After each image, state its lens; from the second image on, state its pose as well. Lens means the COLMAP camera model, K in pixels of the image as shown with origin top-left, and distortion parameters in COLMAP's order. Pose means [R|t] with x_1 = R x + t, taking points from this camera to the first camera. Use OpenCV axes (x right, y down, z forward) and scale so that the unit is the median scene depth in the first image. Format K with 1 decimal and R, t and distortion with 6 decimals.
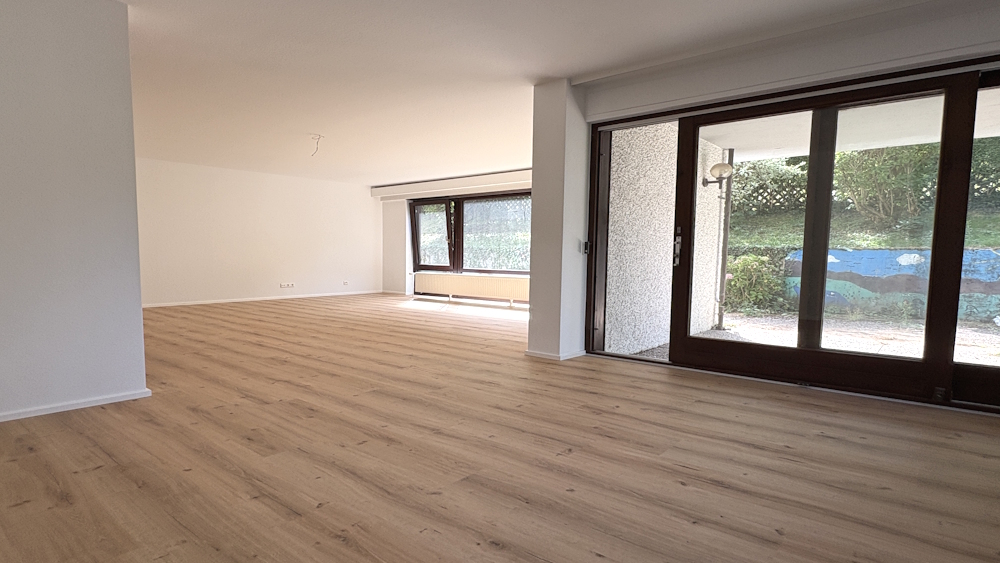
lens RADIAL K [[530.5, 0, 499.8], [0, 530.5, 280.7], [0, 0, 1]] dist [0.000352, -0.000394]
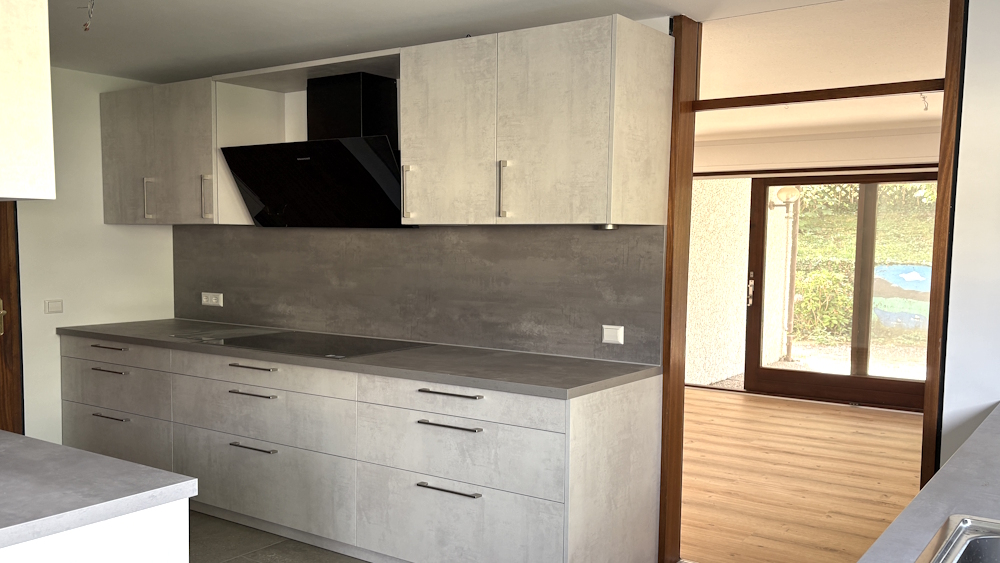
lens RADIAL K [[860.5, 0, 499.9], [0, 860.5, 280.8], [0, 0, 1]] dist [0.051510, -0.004972]
pose [[0.997419, -0.006210, 0.071531, -0.343730], [0.006516, 0.999971, -0.004047, -0.078577], [-0.071504, 0.004502, 0.997430, -0.835867]]
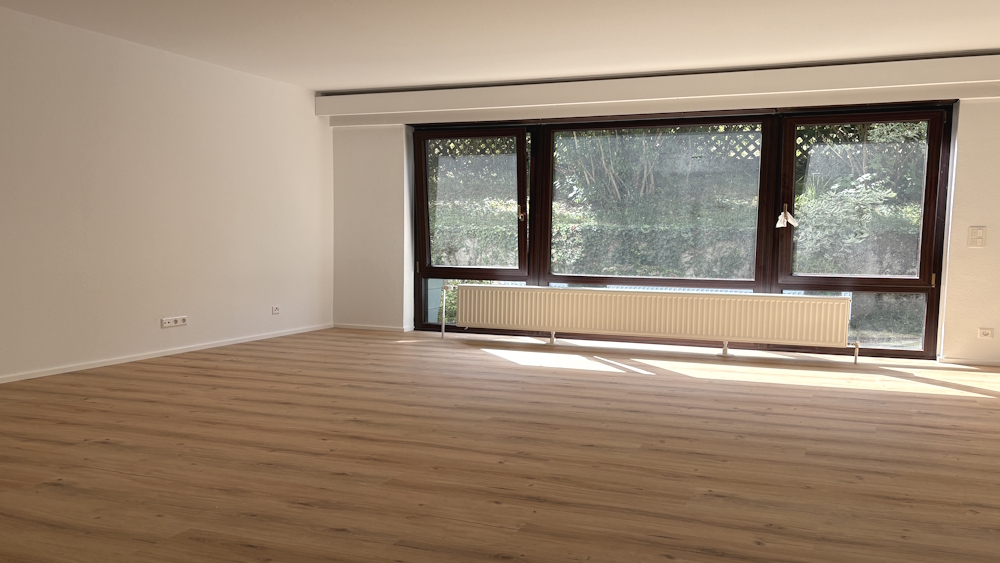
lens RADIAL K [[860.5, 0, 500.5], [0, 860.5, 291.4], [0, 0, 1]] dist [0.051510, -0.004972]
pose [[0.947046, -0.018020, 0.320591, -0.012316], [0.012729, 0.999746, 0.018592, -0.000783], [-0.320845, -0.013527, 0.947035, 0.009534]]
